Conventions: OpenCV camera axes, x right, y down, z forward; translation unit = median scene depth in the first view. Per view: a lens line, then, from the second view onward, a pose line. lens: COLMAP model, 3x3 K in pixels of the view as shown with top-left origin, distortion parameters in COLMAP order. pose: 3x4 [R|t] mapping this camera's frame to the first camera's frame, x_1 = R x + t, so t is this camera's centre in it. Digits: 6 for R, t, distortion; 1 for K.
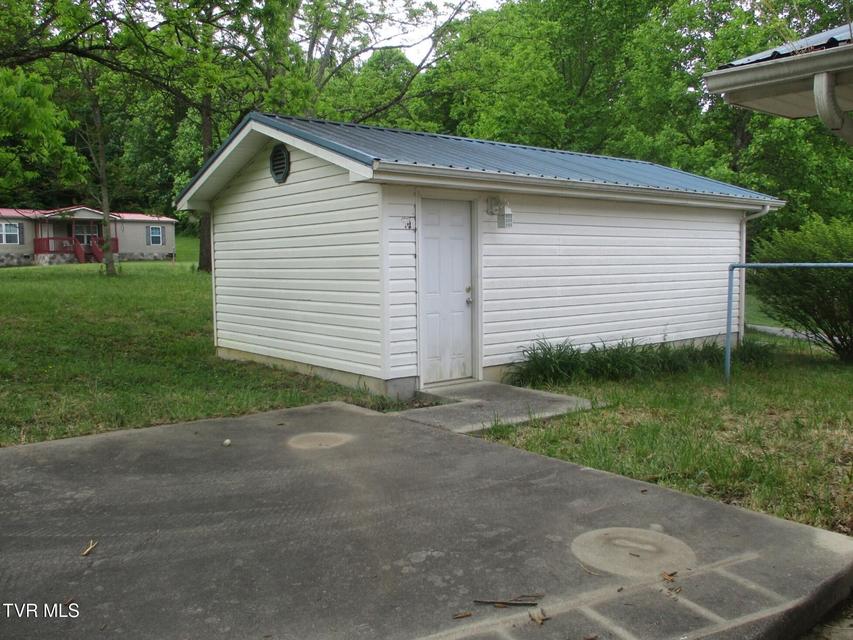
lens RADIAL K [[730.6, 0, 426.5], [0, 730.6, 320.0], [0, 0, 1]] dist [-0.035758, 0.006866]
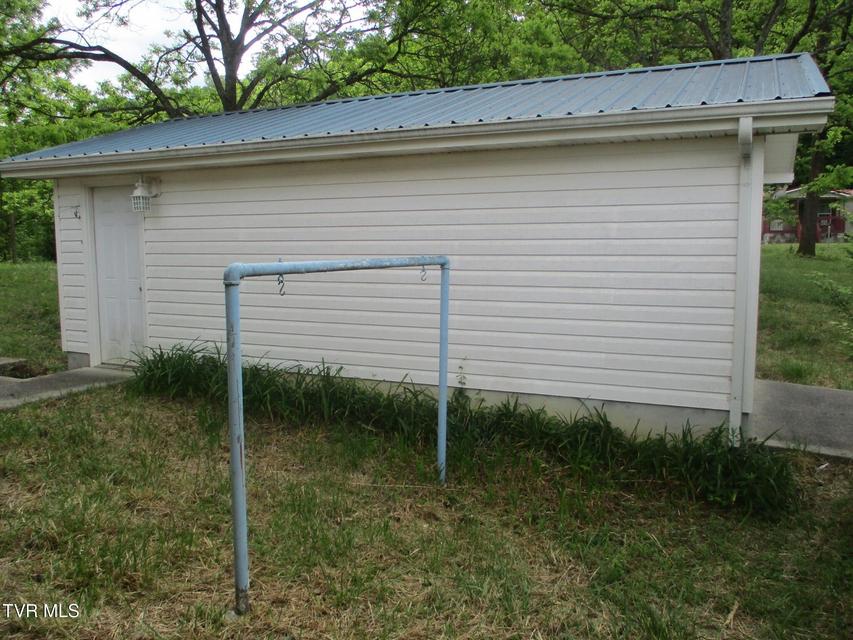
lens RADIAL K [[730.6, 0, 426.5], [0, 730.6, 320.0], [0, 0, 1]] dist [-0.035758, 0.006866]
pose [[0.415239, 0.102774, -0.903888, 1.261909], [-0.076156, 0.994037, 0.078039, -0.102132], [0.906519, 0.036431, 0.420590, 1.087786]]
